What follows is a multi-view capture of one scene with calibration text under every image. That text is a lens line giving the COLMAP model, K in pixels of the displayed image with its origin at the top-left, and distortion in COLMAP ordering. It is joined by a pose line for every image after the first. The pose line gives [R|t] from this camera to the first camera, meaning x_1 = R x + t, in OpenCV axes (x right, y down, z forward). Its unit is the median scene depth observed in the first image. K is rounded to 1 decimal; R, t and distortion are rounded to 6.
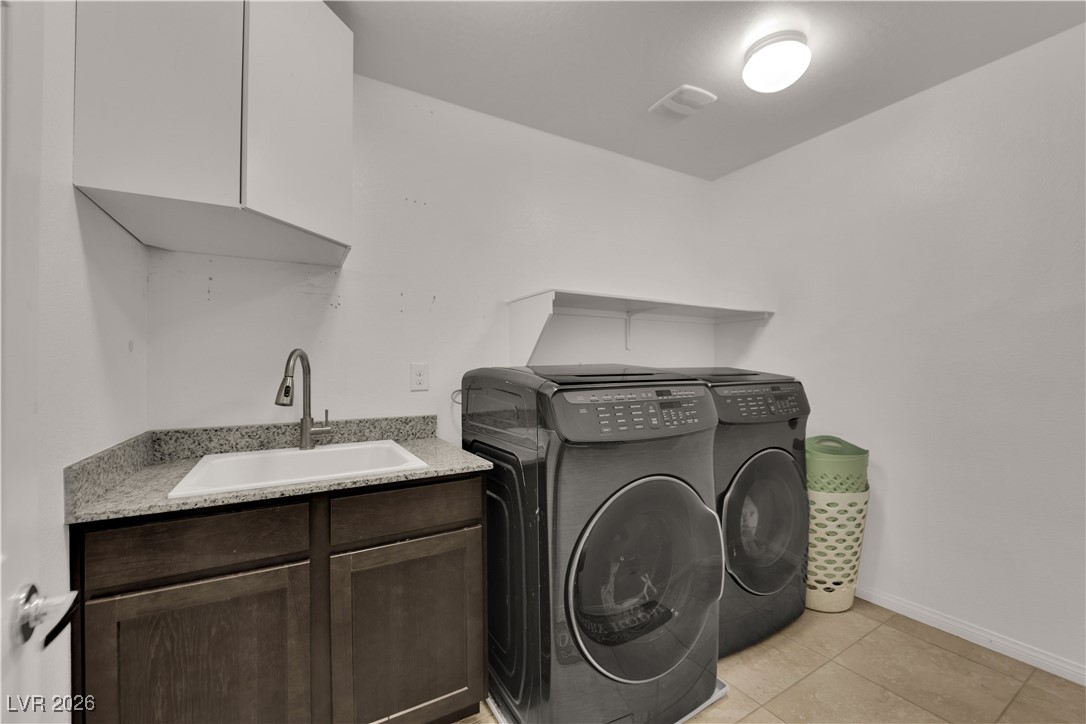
lens RADIAL K [[437.5, 0, 536.4], [0, 437.5, 356.2], [0, 0, 1]] dist [-0.016355, -0.000783]
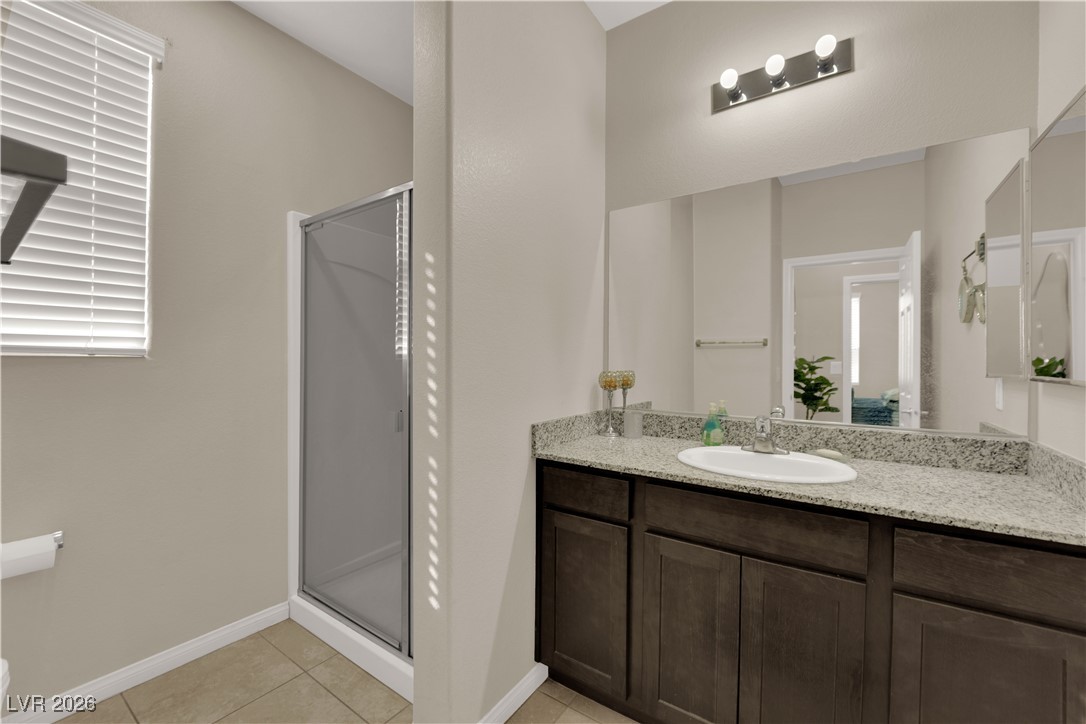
lens RADIAL K [[437.5, 0, 537.8], [0, 437.5, 358.7], [0, 0, 1]] dist [-0.016355, -0.000783]
pose [[0.409911, -0.004163, -0.912116, 0.251543], [0.001166, 0.999991, -0.004039, 0.002229], [0.912125, 0.000592, 0.409912, 0.144996]]
